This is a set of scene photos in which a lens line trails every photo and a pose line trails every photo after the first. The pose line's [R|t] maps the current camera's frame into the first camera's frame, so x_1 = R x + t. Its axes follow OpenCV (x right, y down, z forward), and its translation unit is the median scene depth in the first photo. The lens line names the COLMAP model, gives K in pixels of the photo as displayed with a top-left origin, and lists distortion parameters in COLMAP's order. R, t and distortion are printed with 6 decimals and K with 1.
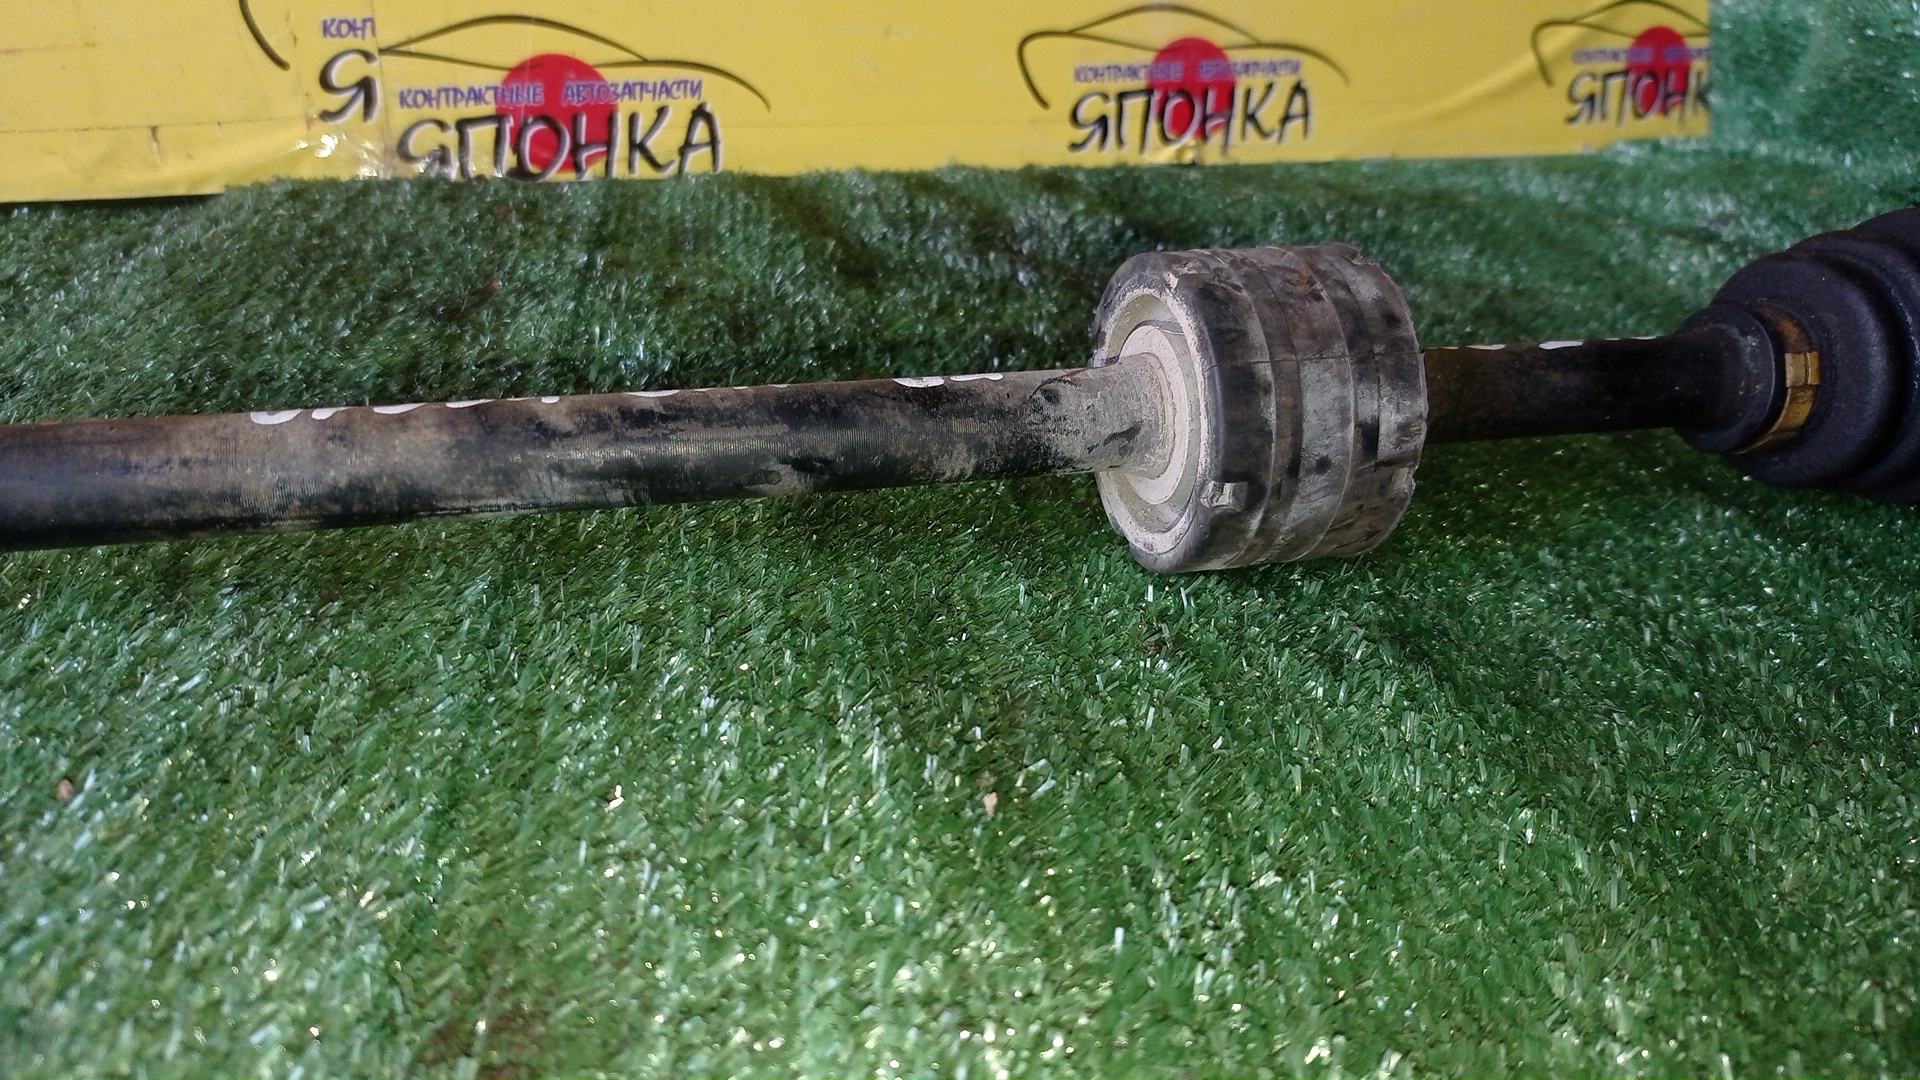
lens RADIAL K [[1440.6, 0, 1031.7], [0, 1440.6, 542.4], [0, 0, 1]] dist [-0.007062, -0.007611]
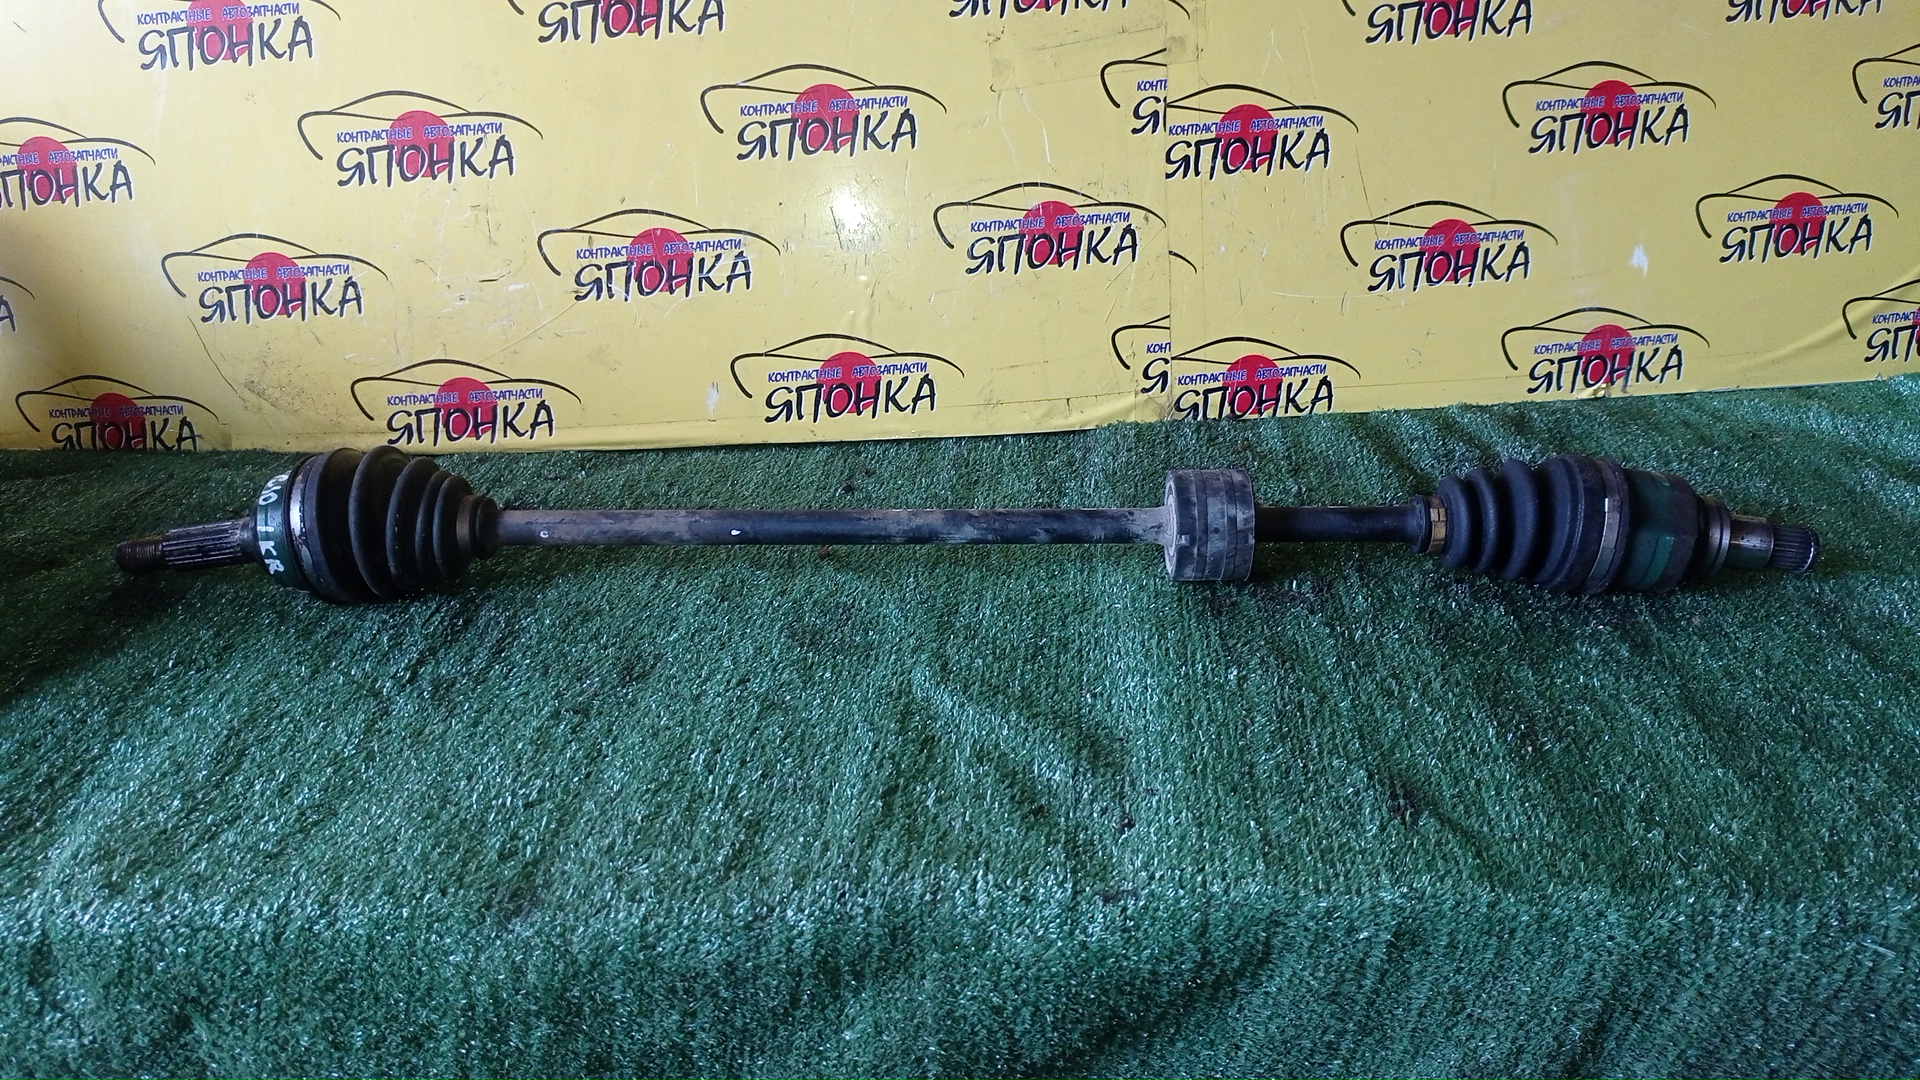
lens RADIAL K [[1433.4, 0, 1041.5], [0, 1433.4, 538.6], [0, 0, 1]] dist [0.013672, -0.002747]
pose [[0.969921, 0.052538, -0.237683, -0.141953], [-0.050279, 0.998614, 0.015561, -0.112909], [0.238171, -0.003142, 0.971218, -0.950257]]
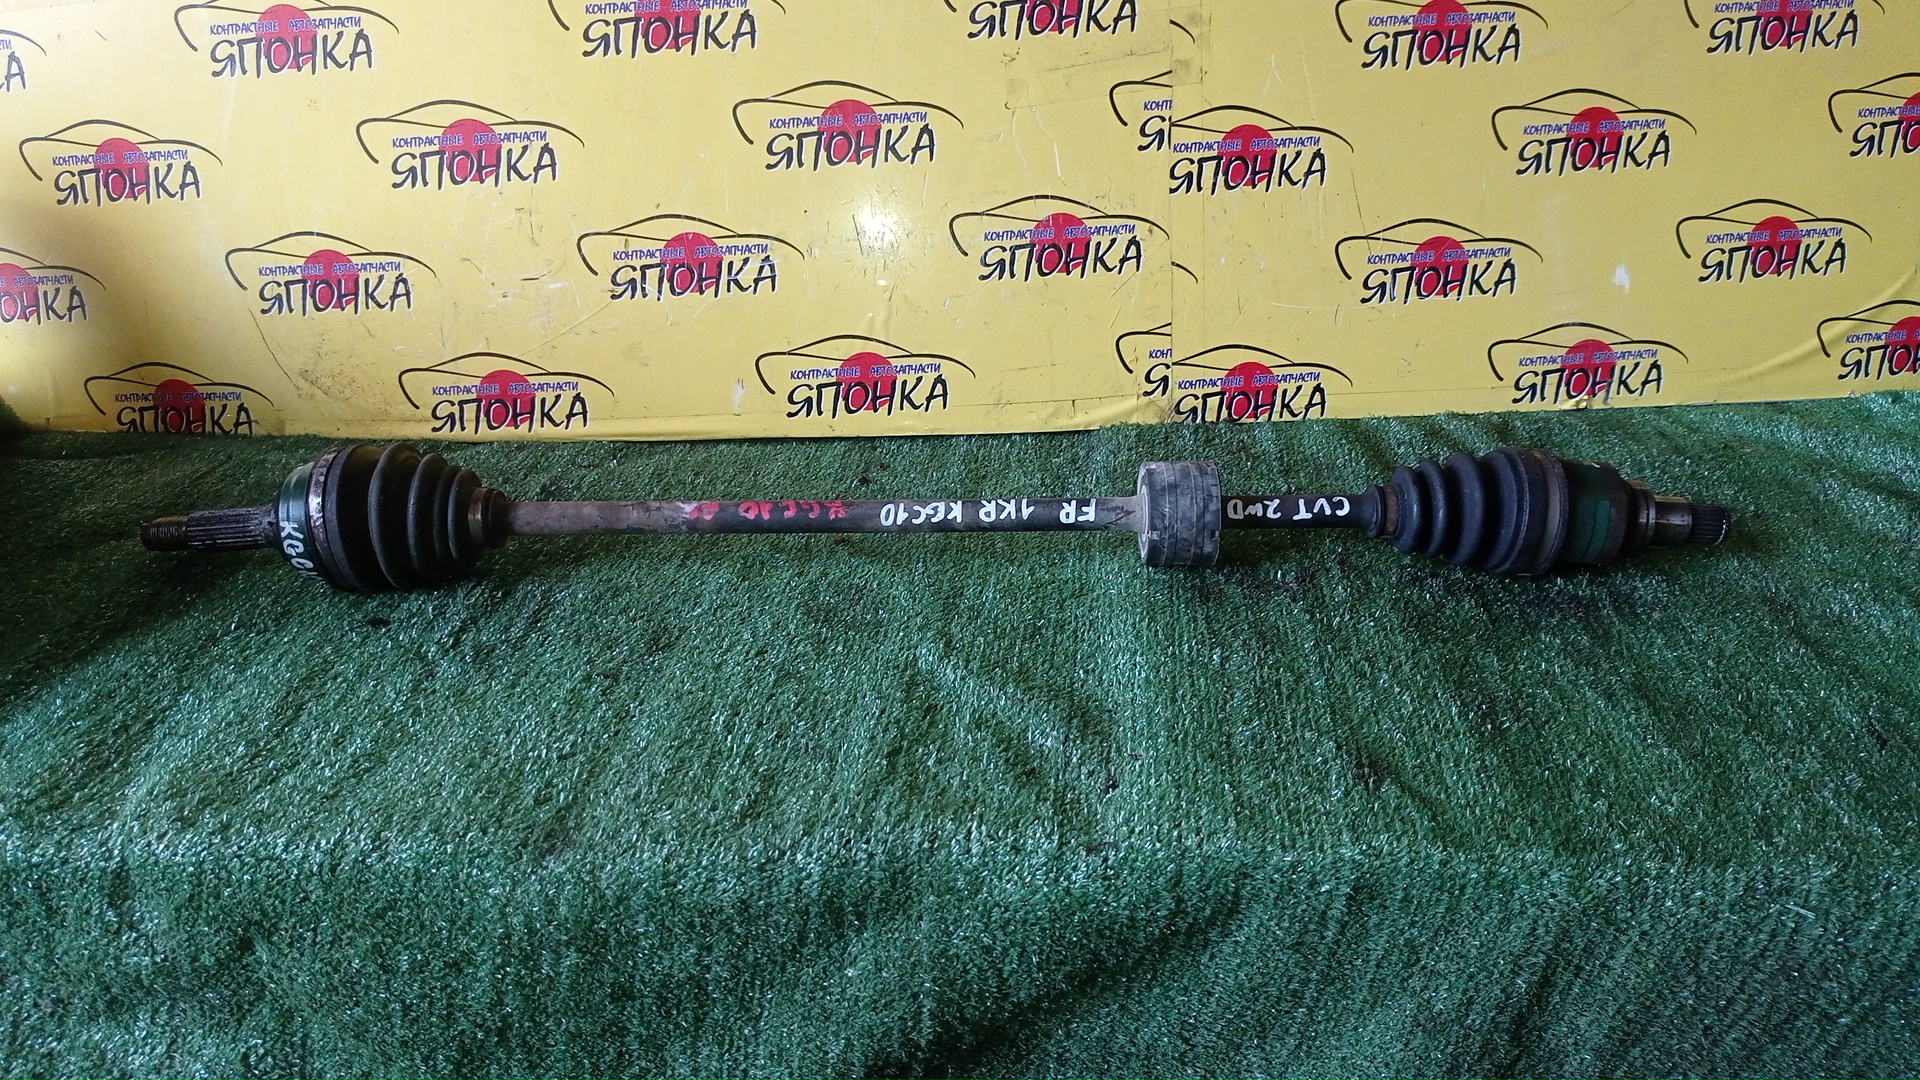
lens RADIAL K [[1433.4, 0, 1041.5], [0, 1433.4, 538.6], [0, 0, 1]] dist [0.013672, -0.002747]
pose [[0.965414, 0.068568, -0.251544, -0.093899], [-0.069241, 0.997581, 0.006183, -0.085709], [0.251359, 0.011448, 0.967826, -1.047364]]
